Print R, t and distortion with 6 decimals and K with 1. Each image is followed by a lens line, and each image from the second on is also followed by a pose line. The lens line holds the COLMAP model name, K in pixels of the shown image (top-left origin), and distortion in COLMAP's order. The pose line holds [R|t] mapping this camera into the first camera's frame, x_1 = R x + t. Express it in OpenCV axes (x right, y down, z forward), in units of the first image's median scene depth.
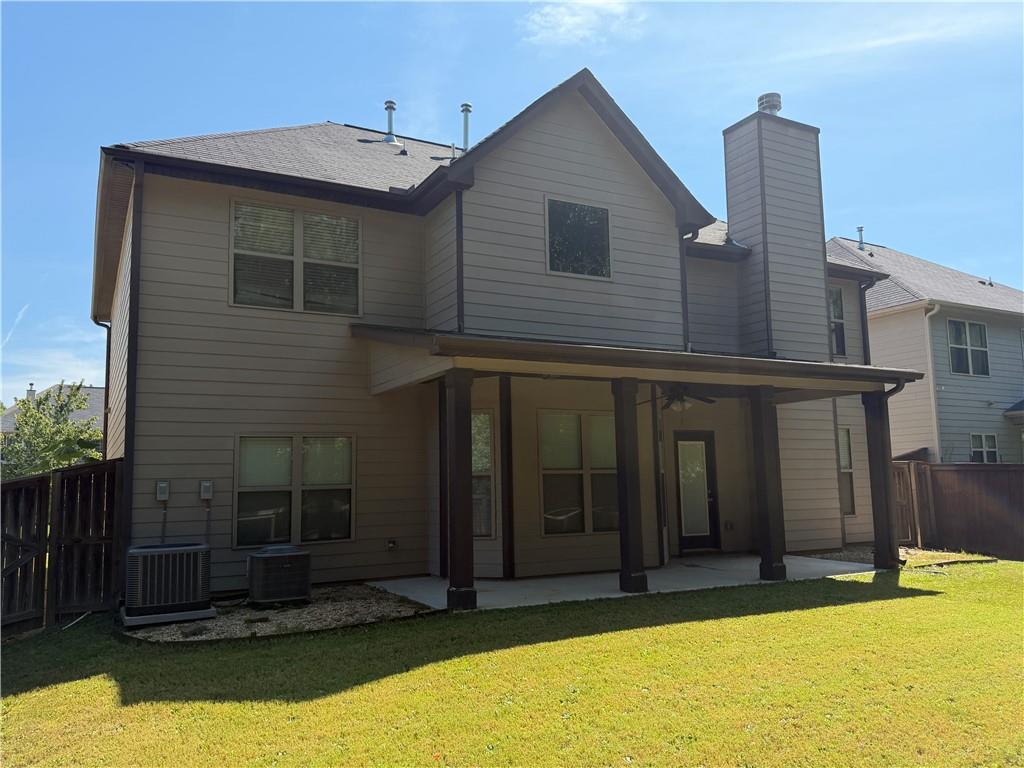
lens RADIAL K [[803.7, 0, 512.0], [0, 803.7, 384.0], [0, 0, 1]] dist [0.057759, -0.007071]
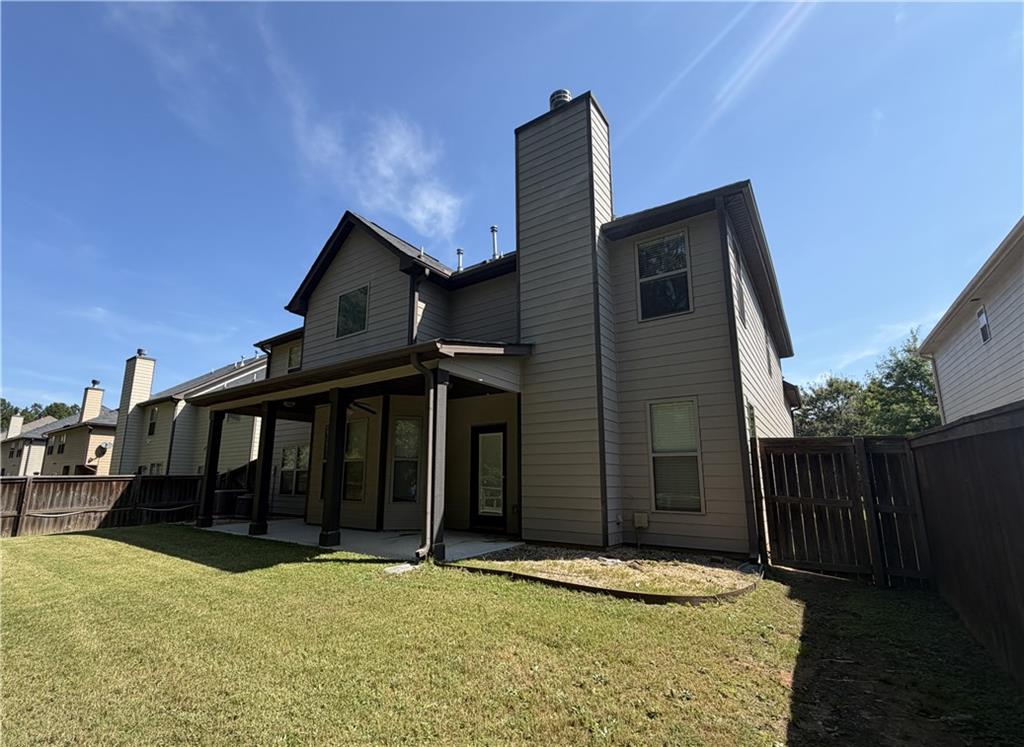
lens RADIAL K [[444.5, 0, 467.0], [0, 444.5, 391.6], [0, 0, 1]] dist [-0.001386, -0.000068]
pose [[0.421206, -0.150436, -0.894402, 0.871676], [0.099996, 0.987839, -0.119060, 0.093397], [0.901436, -0.039287, 0.431127, 0.764542]]
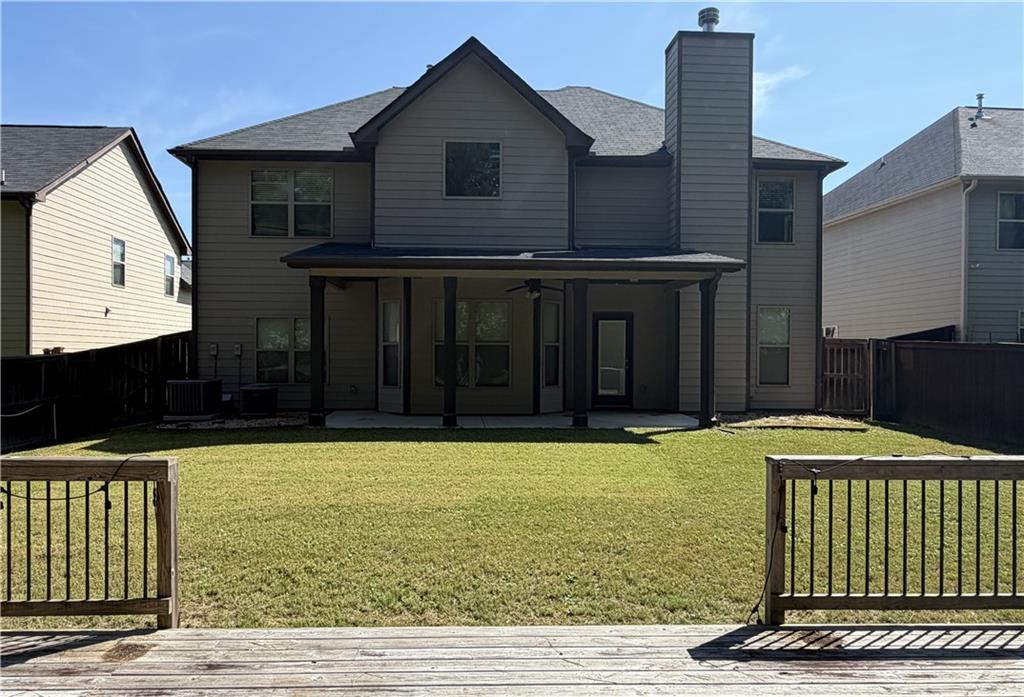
lens RADIAL K [[698.9, 0, 512.0], [0, 698.9, 348.5], [0, 0, 1]] dist [0.001386, 0.004358]
pose [[0.898191, 0.022969, -0.439004, 0.609972], [0.031310, 0.992755, 0.116001, -0.017211], [0.438488, -0.117937, 0.890965, -0.031991]]
